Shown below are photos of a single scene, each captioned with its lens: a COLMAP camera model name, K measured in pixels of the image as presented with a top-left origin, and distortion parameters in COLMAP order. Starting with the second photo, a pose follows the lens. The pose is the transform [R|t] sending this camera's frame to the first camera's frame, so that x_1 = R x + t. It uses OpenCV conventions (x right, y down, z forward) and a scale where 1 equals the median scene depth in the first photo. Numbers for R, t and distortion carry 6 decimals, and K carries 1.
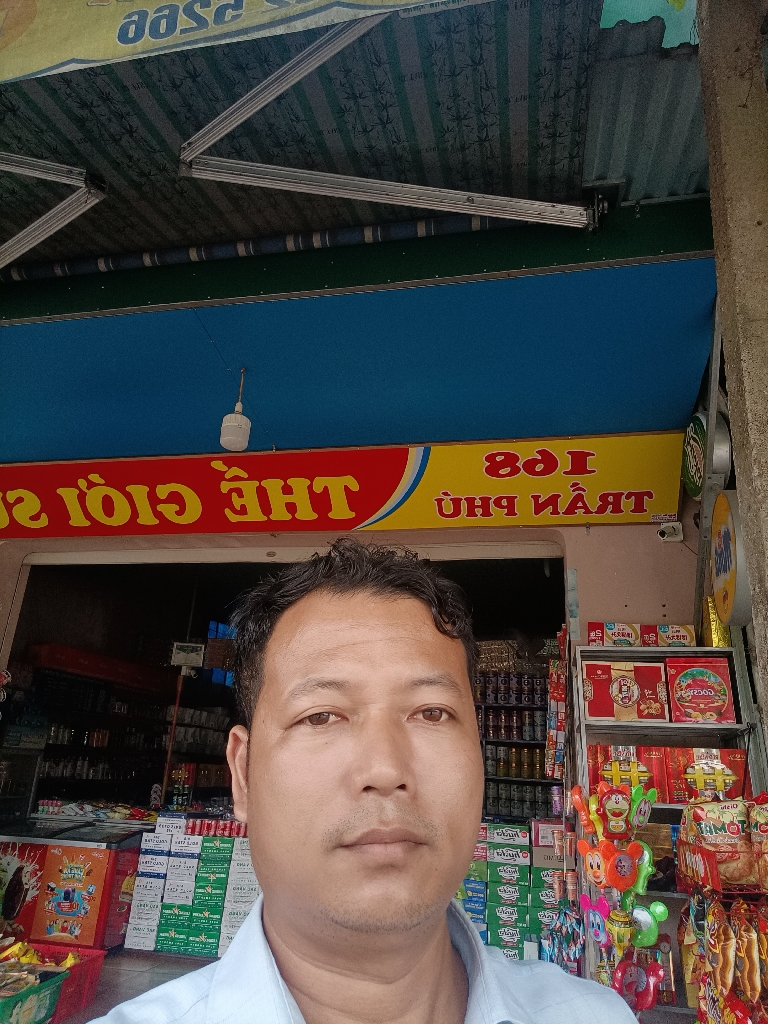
lens RADIAL K [[693.5, 0, 377.0], [0, 693.5, 525.5], [0, 0, 1]] dist [0.039260, -0.028939]
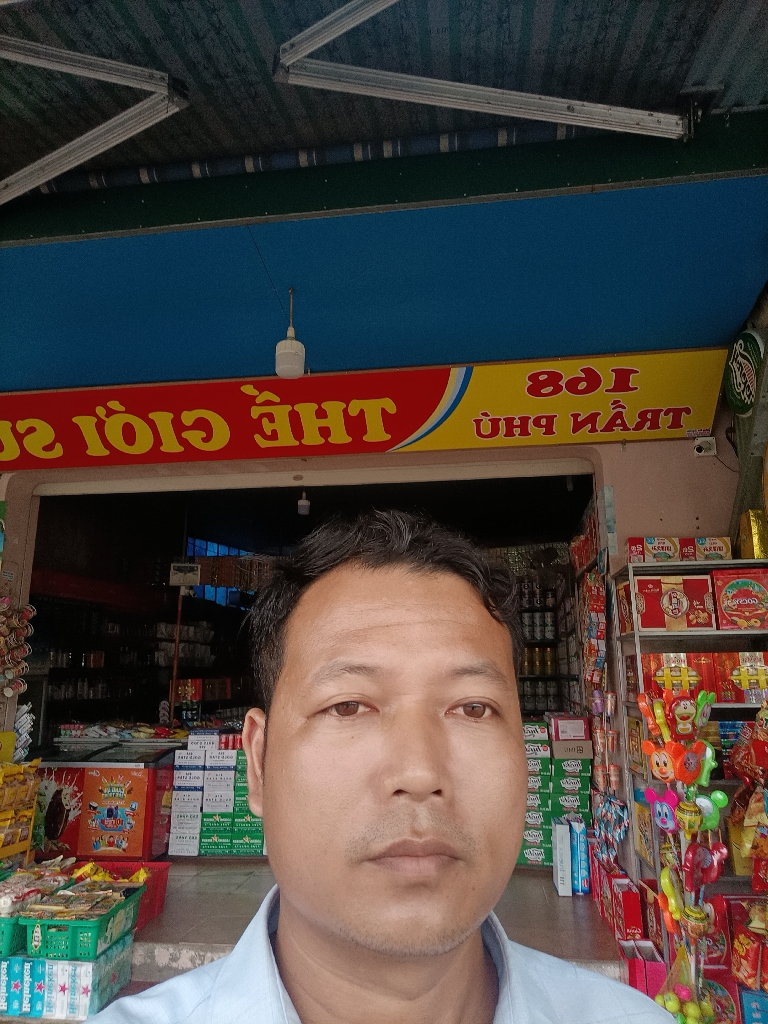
lens RADIAL K [[693.5, 0, 377.0], [0, 693.5, 525.5], [0, 0, 1]] dist [0.039260, -0.028939]
pose [[0.996121, -0.038674, 0.079045, -0.135924], [0.027273, 0.989699, 0.140539, -0.031237], [-0.083666, -0.137838, 0.986915, 0.008672]]
